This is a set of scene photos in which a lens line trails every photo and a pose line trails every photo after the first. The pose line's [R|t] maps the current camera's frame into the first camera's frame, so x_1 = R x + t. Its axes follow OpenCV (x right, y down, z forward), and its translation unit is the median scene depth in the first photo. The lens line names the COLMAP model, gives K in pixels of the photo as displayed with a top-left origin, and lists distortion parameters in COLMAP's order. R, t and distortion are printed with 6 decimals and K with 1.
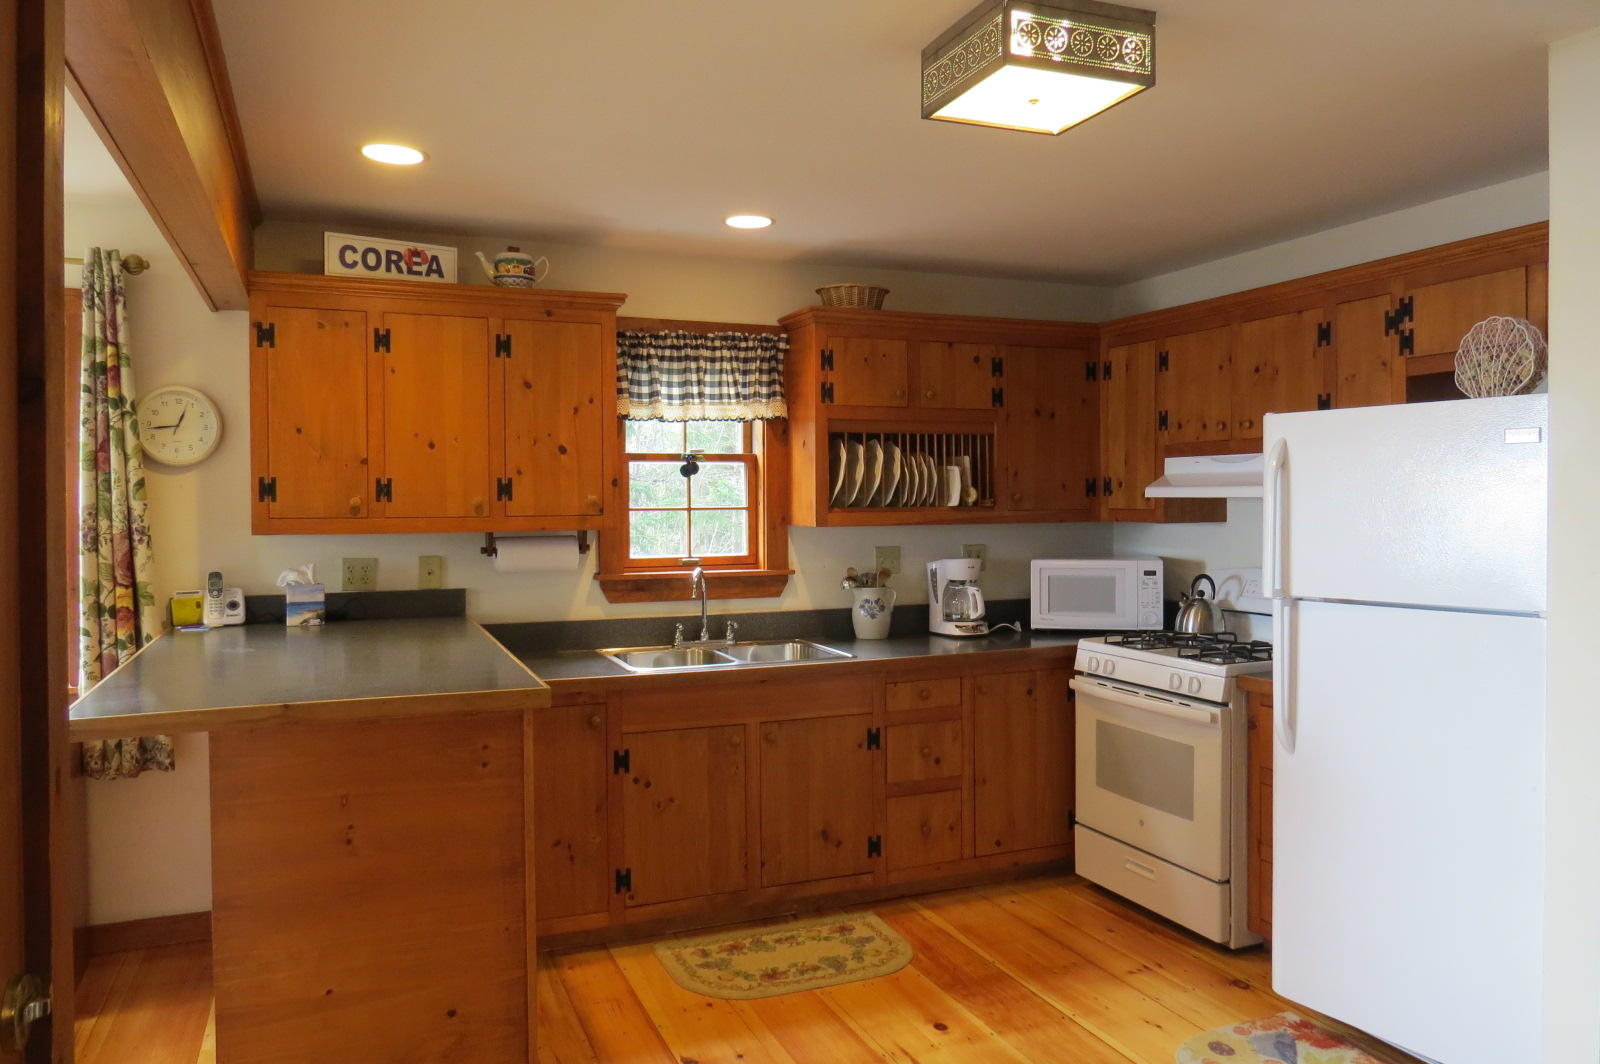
lens RADIAL K [[1158.8, 0, 800.0], [0, 1158.8, 532.0], [0, 0, 1]] dist [-0.012648, 0.005912]
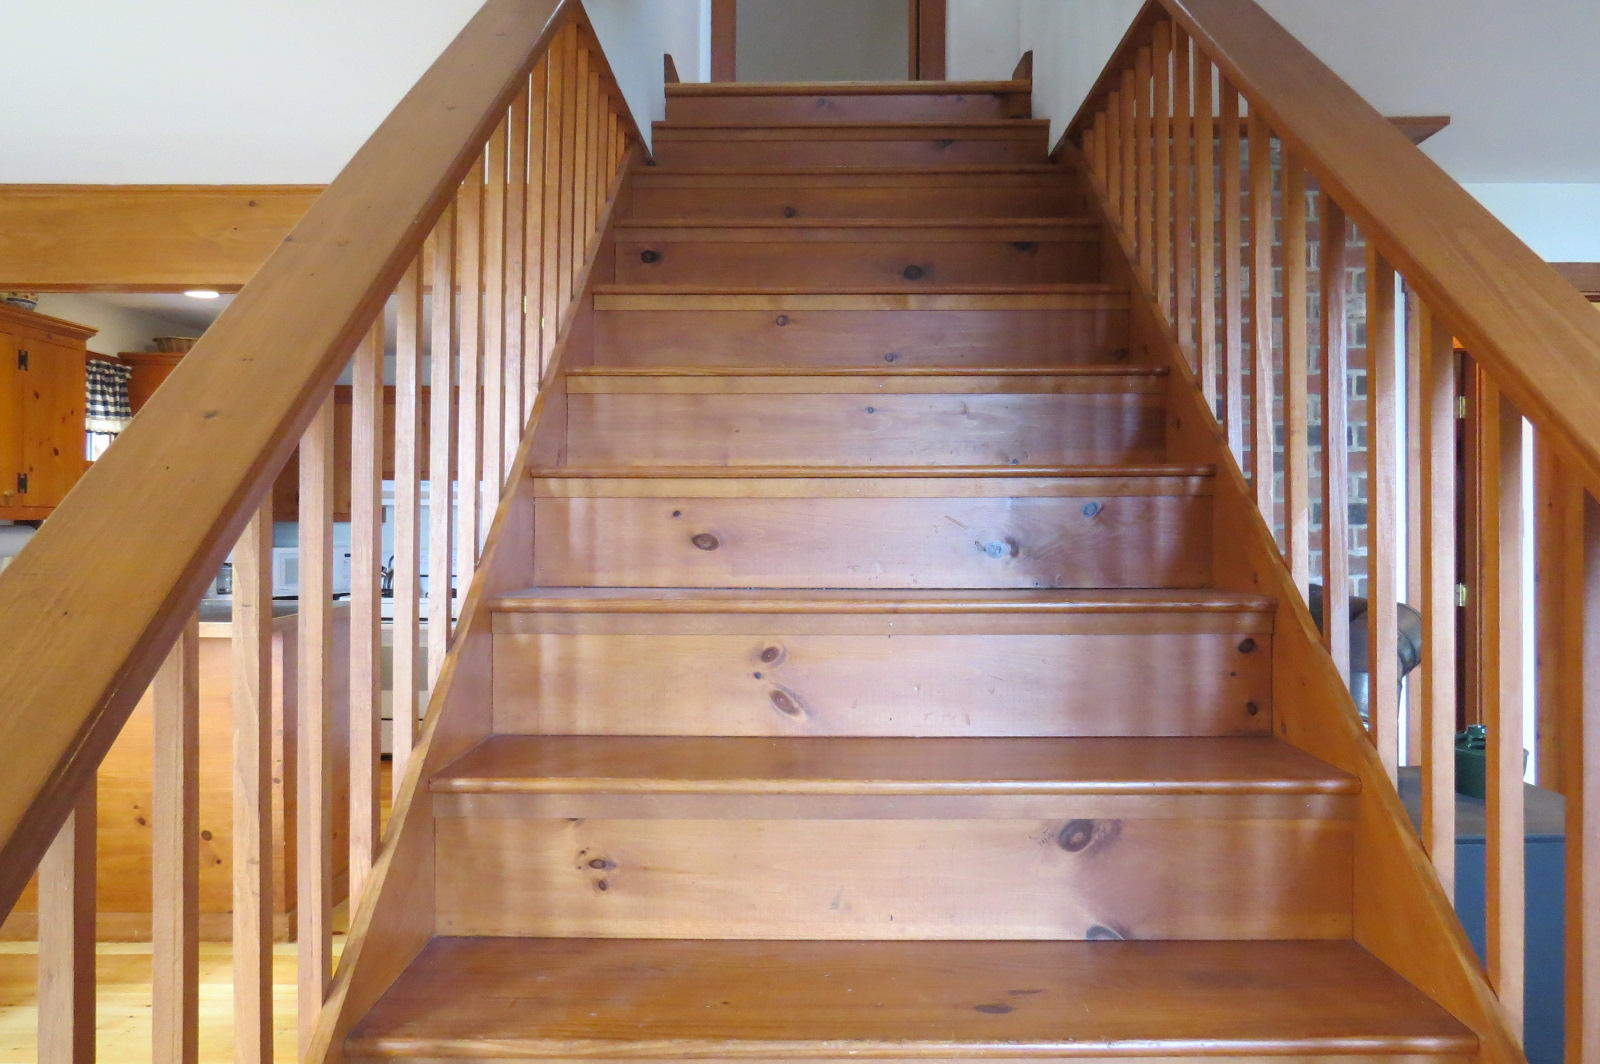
lens RADIAL K [[1135.8, 0, 792.0], [0, 1135.8, 549.8], [0, 0, 1]] dist [-0.019096, 0.003774]
pose [[0.388585, -0.015395, 0.921284, -0.883552], [0.019493, 0.999774, 0.008485, 0.031409], [-0.921207, 0.014661, 0.388798, -0.133543]]
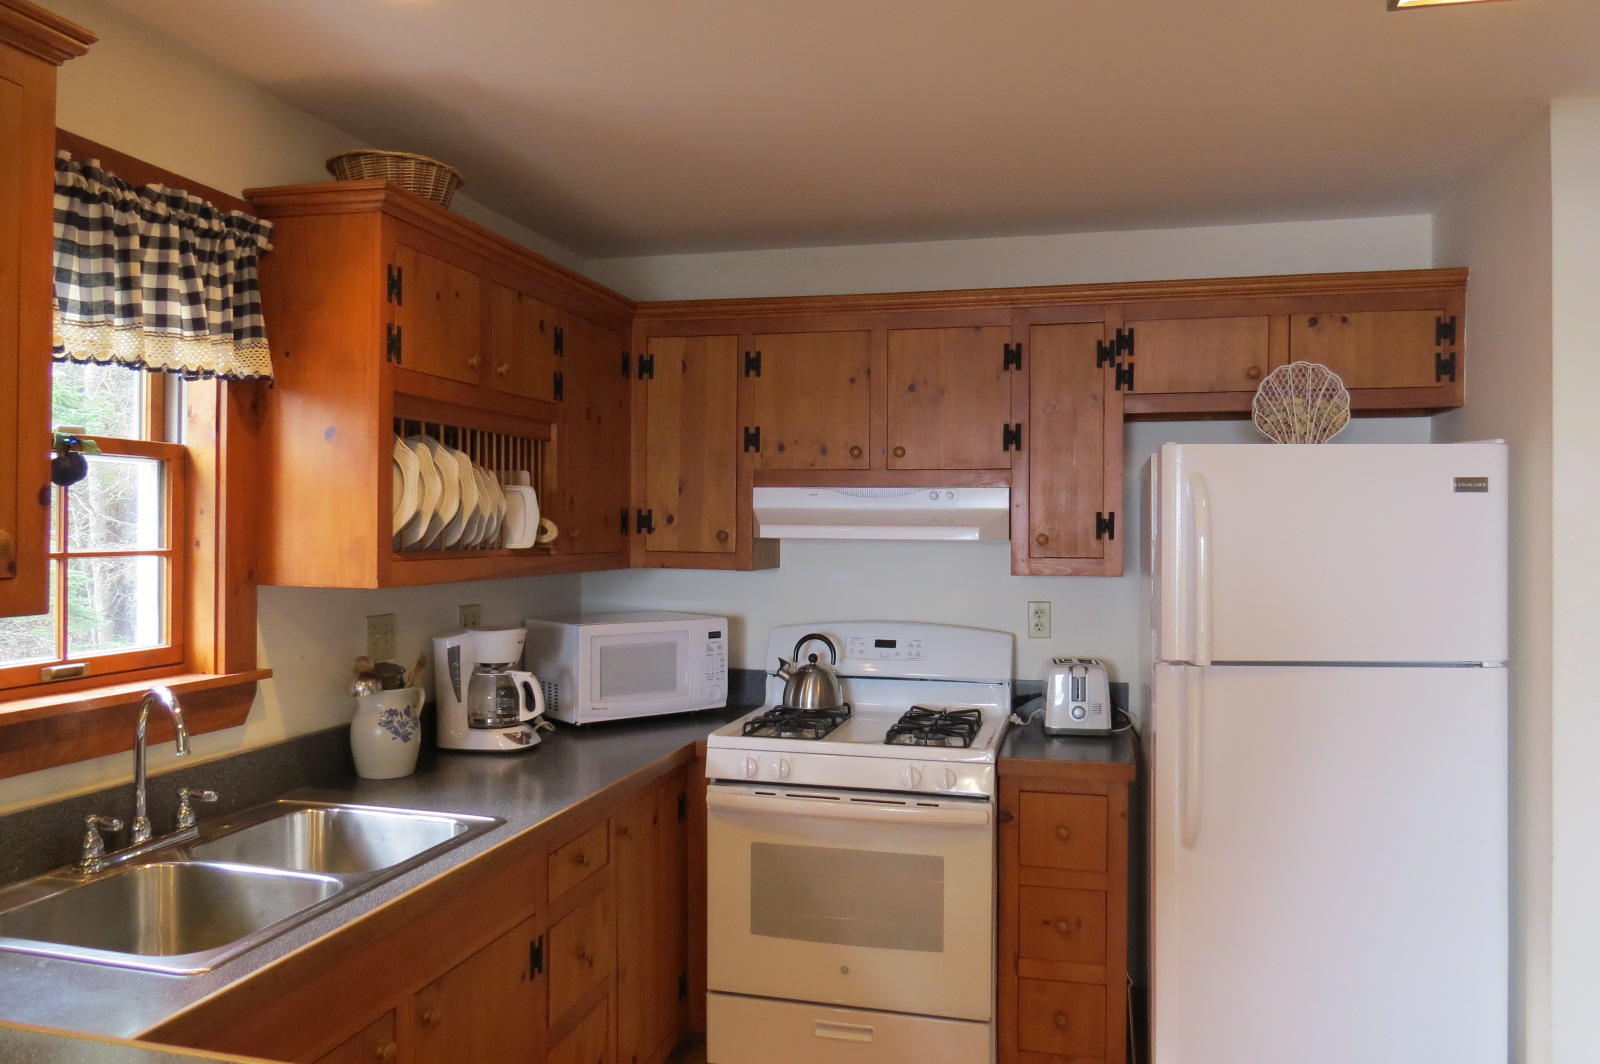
lens RADIAL K [[1158.8, 0, 800.0], [0, 1158.8, 532.0], [0, 0, 1]] dist [-0.012648, 0.005912]
pose [[0.591207, 0.010071, 0.806457, -0.298612], [0.010975, 0.999729, -0.020531, -0.017169], [-0.806445, 0.020989, 0.590936, 0.511994]]
